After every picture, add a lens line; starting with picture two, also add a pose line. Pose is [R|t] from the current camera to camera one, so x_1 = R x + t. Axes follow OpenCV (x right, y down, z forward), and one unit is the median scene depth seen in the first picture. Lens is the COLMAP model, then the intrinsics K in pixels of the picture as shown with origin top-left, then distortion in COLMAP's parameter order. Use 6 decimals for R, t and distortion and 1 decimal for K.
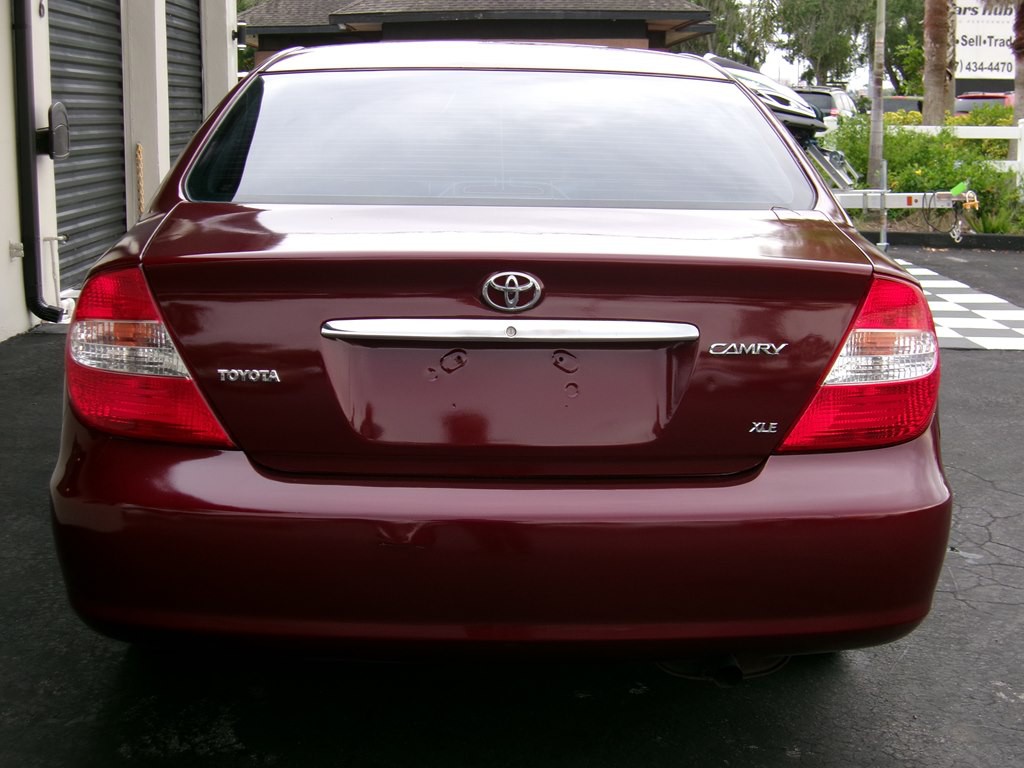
lens RADIAL K [[1557.7, 0, 502.0], [0, 1557.7, 386.1], [0, 0, 1]] dist [-0.107900, 0.000000]
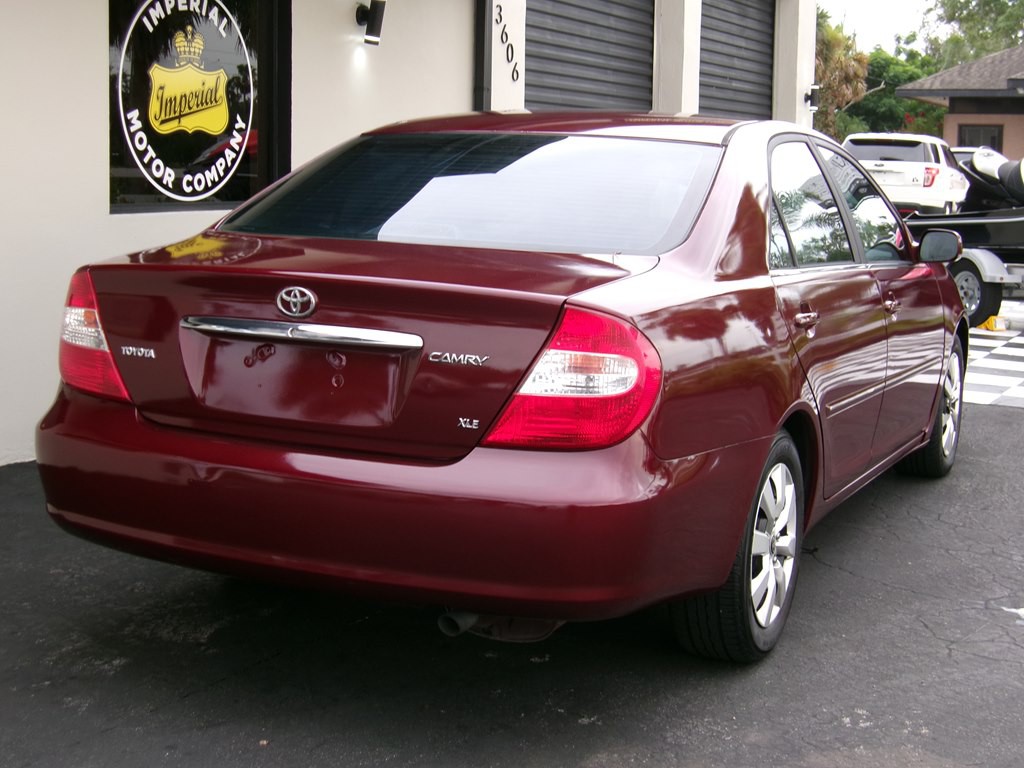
lens RADIAL K [[1557.9, 0, 509.0], [0, 1557.9, 424.3], [0, 0, 1]] dist [-0.112823, 0.000000]
pose [[0.891350, 0.089851, -0.444322, 0.749269], [-0.095768, 0.995361, 0.009164, 0.013045], [0.443084, 0.034384, 0.895820, -0.097781]]
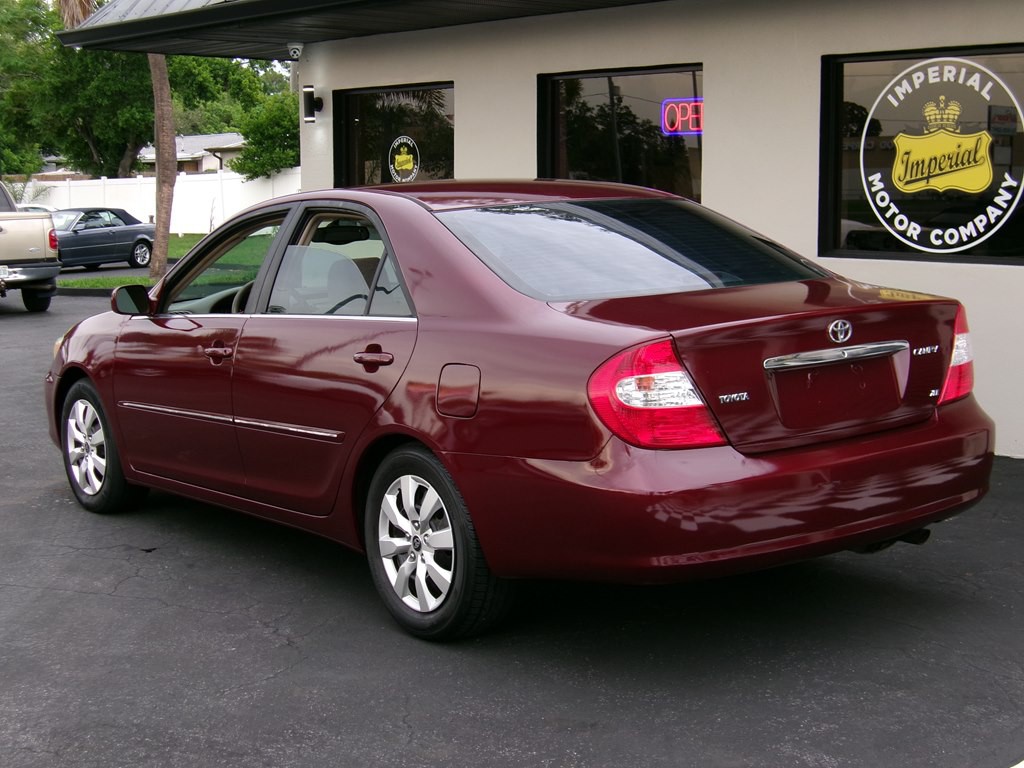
lens RADIAL K [[1557.7, 0, 527.8], [0, 1557.7, 430.8], [0, 0, 1]] dist [-0.107900, 0.000000]
pose [[-0.734705, 0.108129, -0.669714, 1.642552], [-0.115844, 0.952718, 0.280907, -0.718682], [0.668423, 0.283966, -0.687440, 3.695232]]
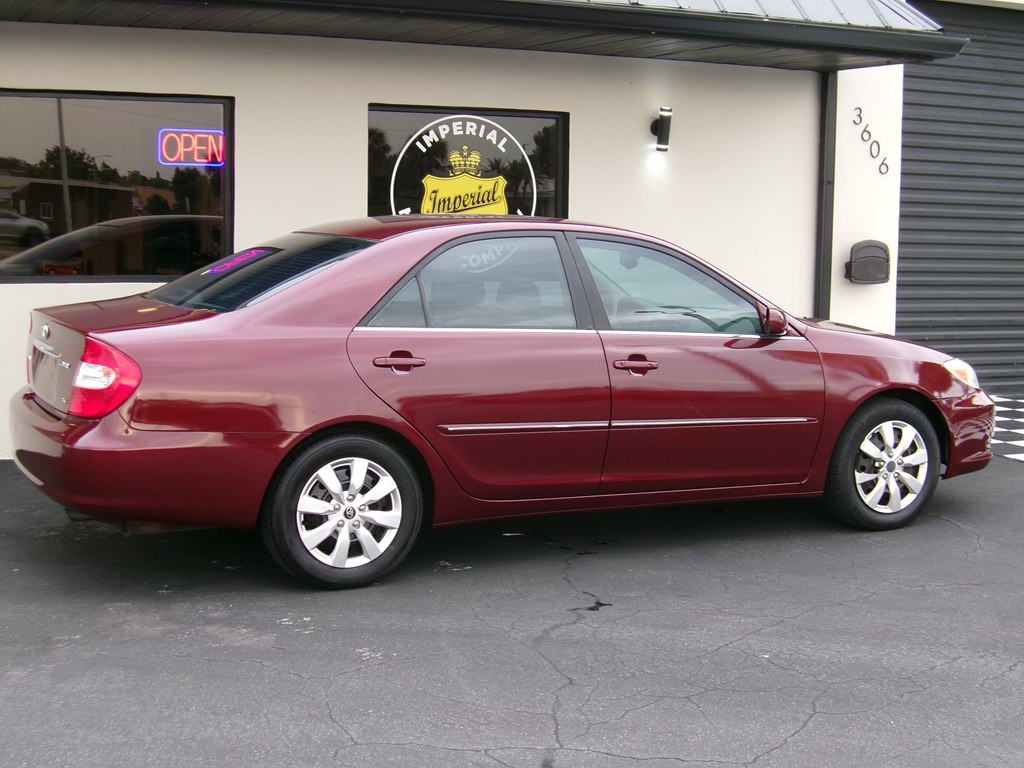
lens RADIAL K [[1557.7, 0, 511.1], [0, 1557.7, 431.2], [0, 0, 1]] dist [-0.107900, 0.000000]
pose [[0.415945, 0.129292, -0.900152, 2.439581], [-0.172863, 0.983035, 0.061320, -0.176350], [0.892809, 0.130097, 0.431239, 0.622270]]
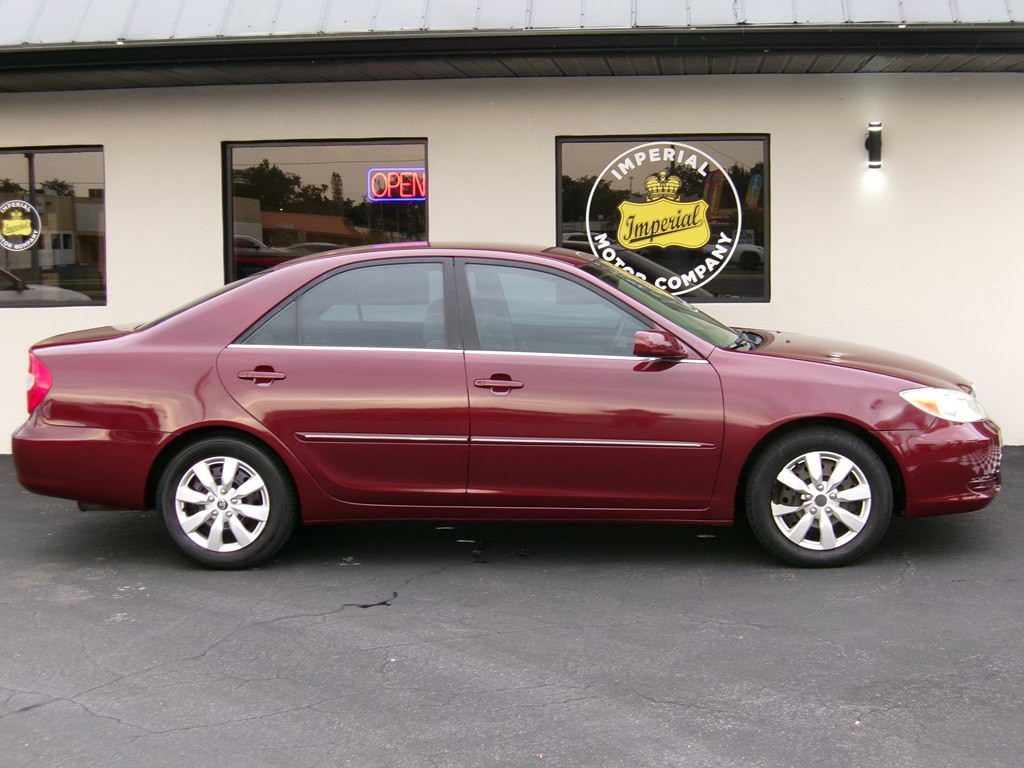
lens RADIAL K [[1557.7, 0, 516.9], [0, 1557.7, 433.1], [0, 0, 1]] dist [-0.107900, 0.000000]
pose [[-0.108388, 0.124656, -0.986262, 2.833945], [-0.163350, 0.976388, 0.141360, -0.450241], [0.980596, 0.176427, -0.085467, 2.102509]]
